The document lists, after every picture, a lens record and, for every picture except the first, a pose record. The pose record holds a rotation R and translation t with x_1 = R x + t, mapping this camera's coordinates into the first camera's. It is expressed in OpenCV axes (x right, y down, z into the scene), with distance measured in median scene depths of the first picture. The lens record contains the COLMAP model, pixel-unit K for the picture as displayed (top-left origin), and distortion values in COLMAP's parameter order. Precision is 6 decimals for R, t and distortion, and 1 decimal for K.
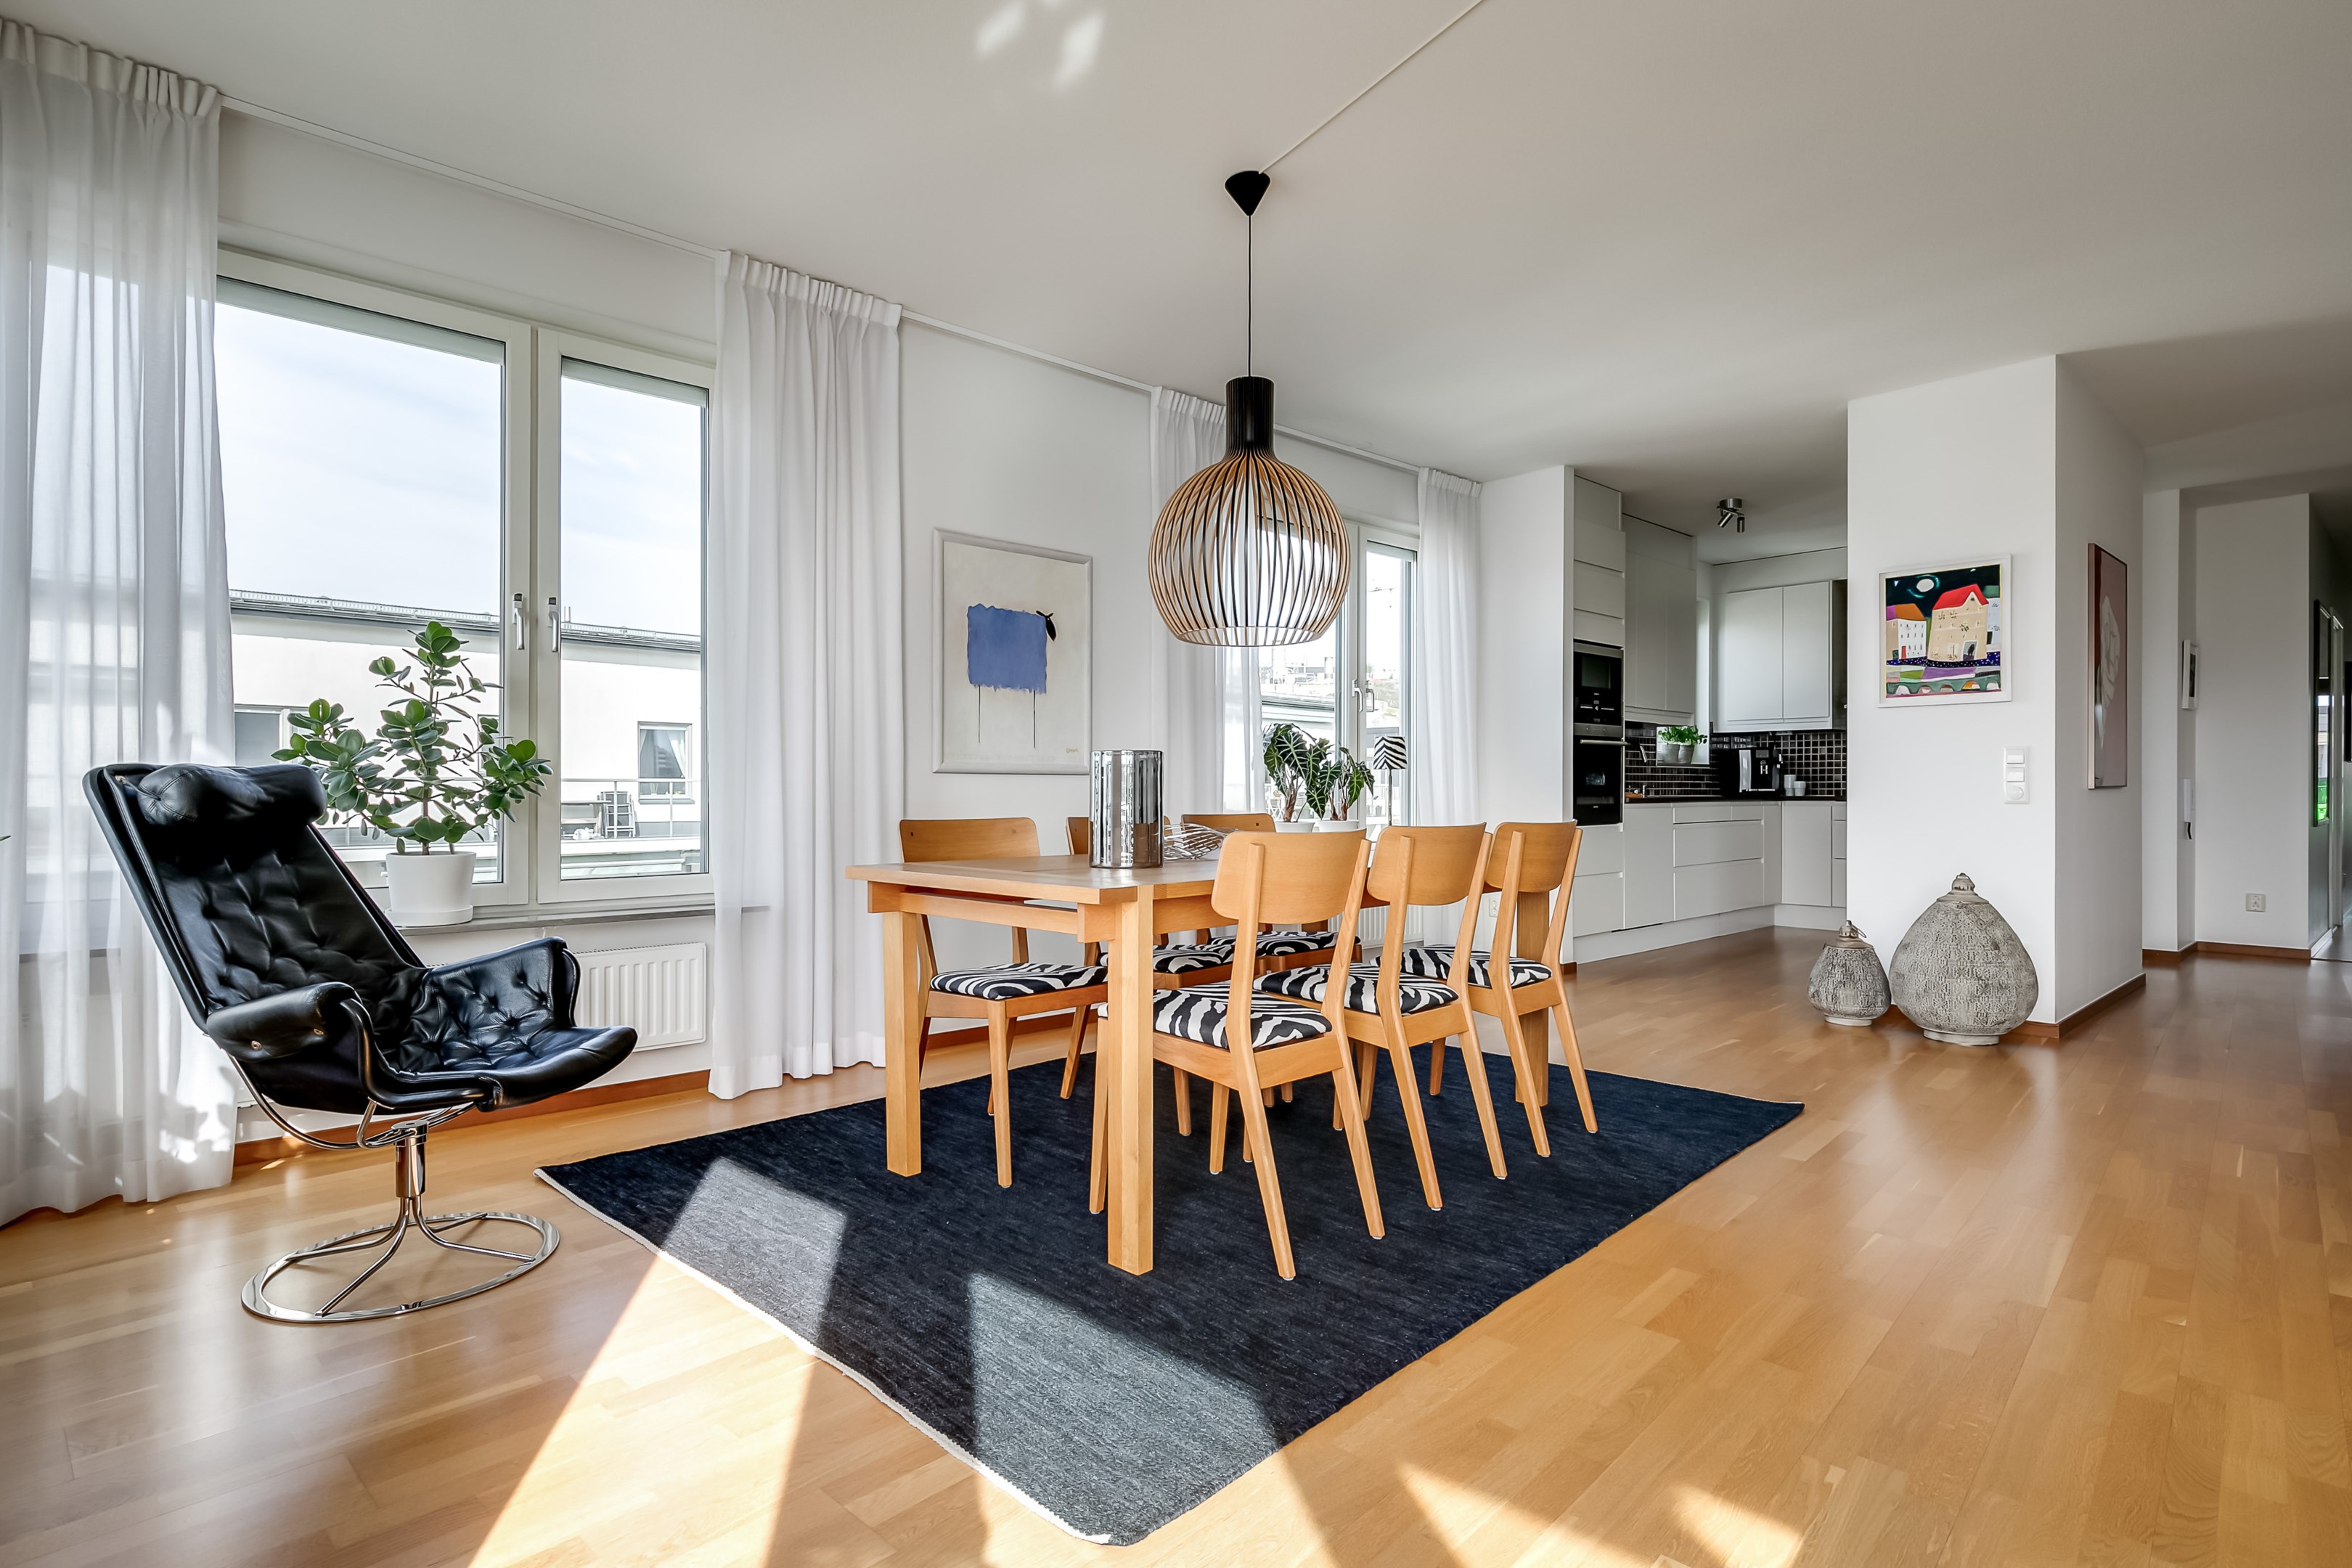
lens RADIAL K [[1163.2, 0, 1186.9], [0, 1163.2, 789.6], [0, 0, 1]] dist [0.000947, -0.001058]
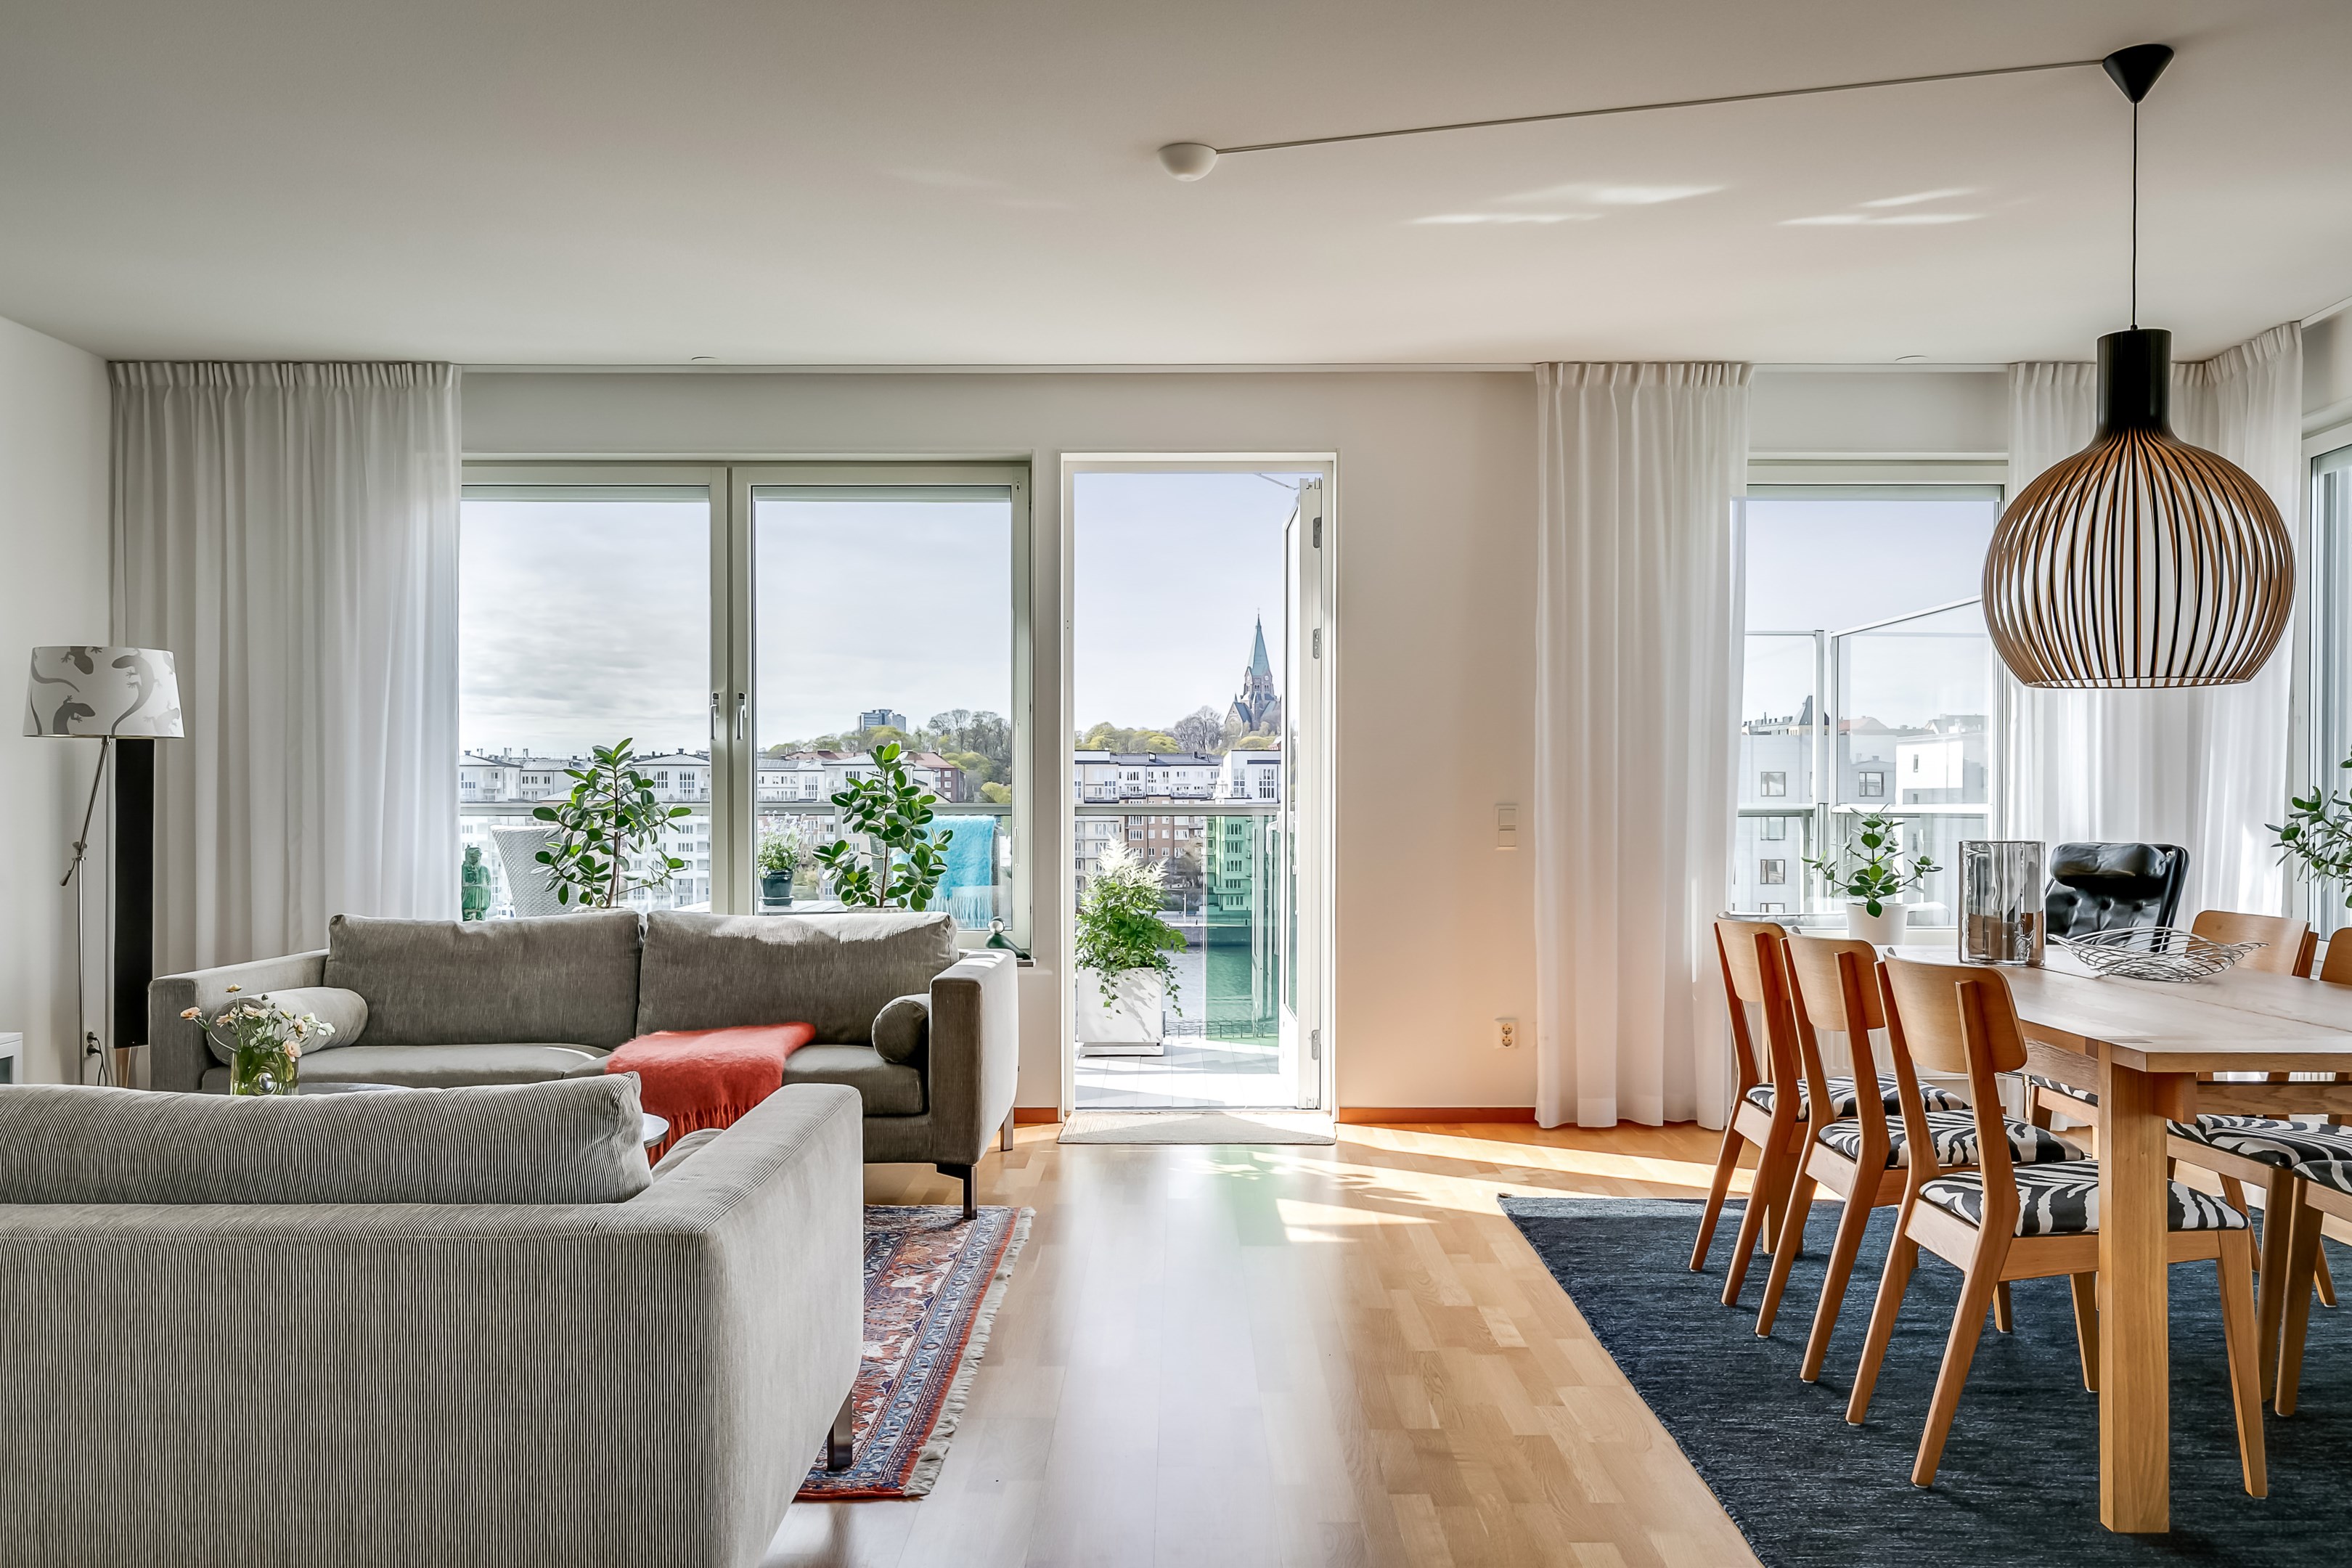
lens RADIAL K [[1799.7, 0, 1185.6], [0, 1799.7, 814.8], [0, 0, 1]] dist [0.003604, -0.006226]
pose [[-0.731661, 0.003687, -0.681659, 0.931322], [-0.001430, 0.999975, 0.006944, -0.041428], [0.681668, 0.006056, -0.731637, 1.053032]]
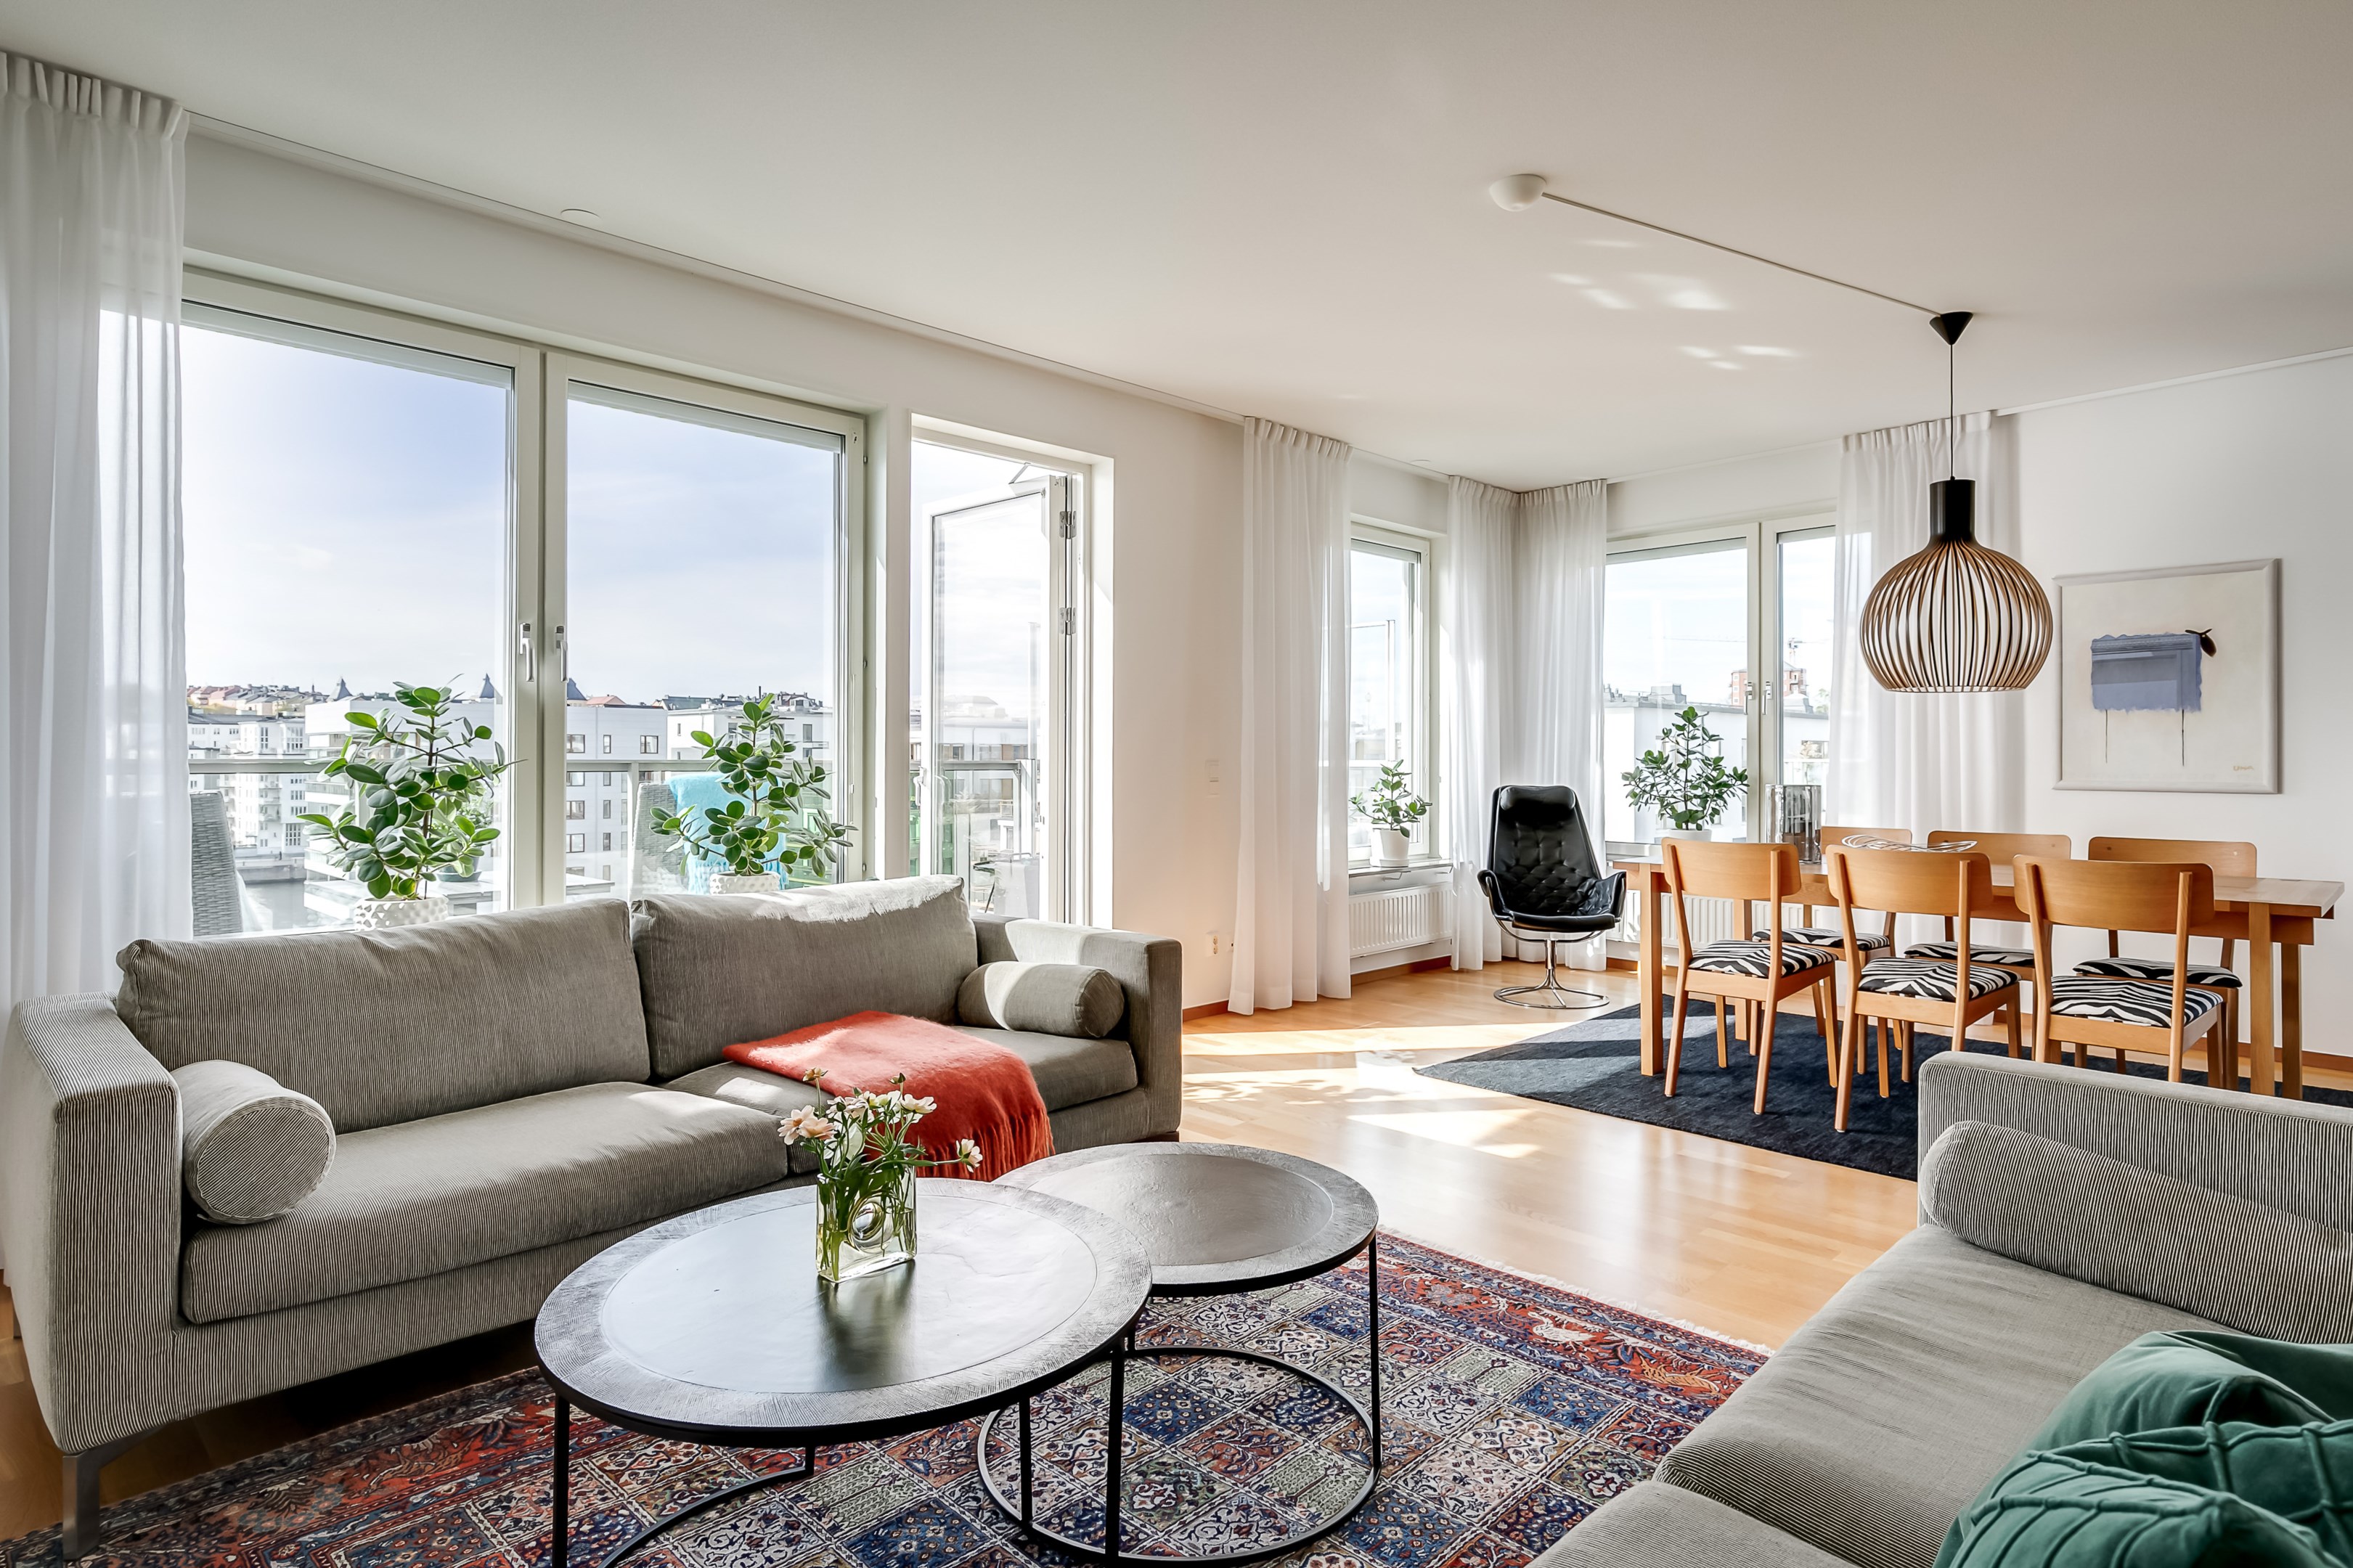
lens RADIAL K [[1271.3, 0, 1178.2], [0, 1271.3, 752.0], [0, 0, 1]] dist [0.002128, 0.000523]
pose [[-0.027901, -0.005877, -0.999593, 1.042079], [-0.002348, 0.999980, -0.005813, -0.041562], [0.999608, 0.002184, -0.027914, 0.169127]]
